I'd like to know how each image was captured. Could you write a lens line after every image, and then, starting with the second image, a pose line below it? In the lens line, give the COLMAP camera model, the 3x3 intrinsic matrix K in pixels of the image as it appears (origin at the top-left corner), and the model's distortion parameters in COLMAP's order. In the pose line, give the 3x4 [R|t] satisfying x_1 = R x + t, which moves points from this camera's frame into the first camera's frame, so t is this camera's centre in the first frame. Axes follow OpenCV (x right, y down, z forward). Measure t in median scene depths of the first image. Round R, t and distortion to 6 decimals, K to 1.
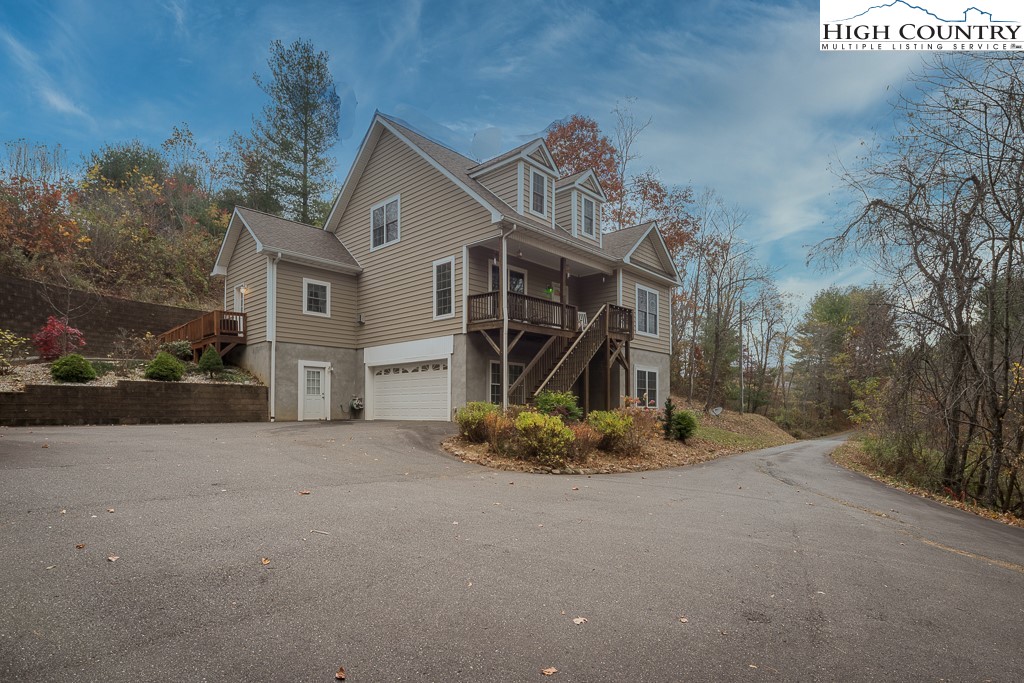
lens RADIAL K [[524.0, 0, 488.1], [0, 524.0, 398.6], [0, 0, 1]] dist [0.002224, 0.000971]
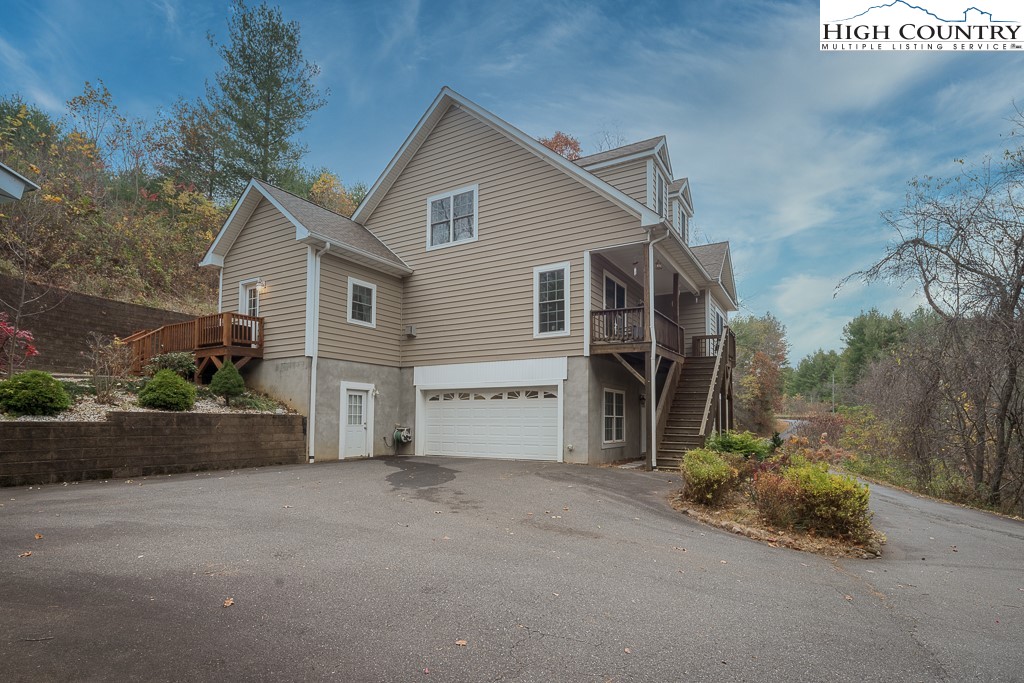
lens RADIAL K [[514.3, 0, 516.4], [0, 514.3, 393.8], [0, 0, 1]] dist [0.001535, -0.001479]
pose [[0.973886, 0.014509, 0.226575, -0.285073], [-0.007103, 0.999415, -0.033469, -0.031724], [-0.226928, 0.030986, 0.973419, 0.202598]]
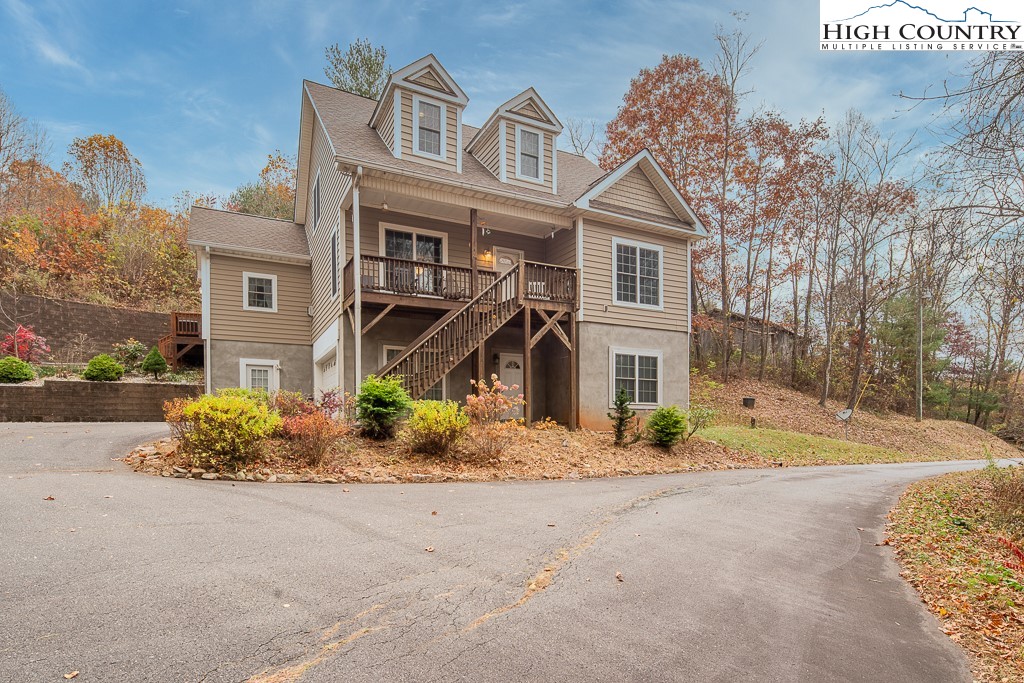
lens RADIAL K [[524.0, 0, 476.4], [0, 524.0, 424.7], [0, 0, 1]] dist [0.002224, 0.000971]
pose [[0.940147, 0.000404, -0.340769, 0.379966], [0.008719, 0.999643, 0.025240, 0.028277], [0.340658, -0.026701, 0.939808, 0.244210]]
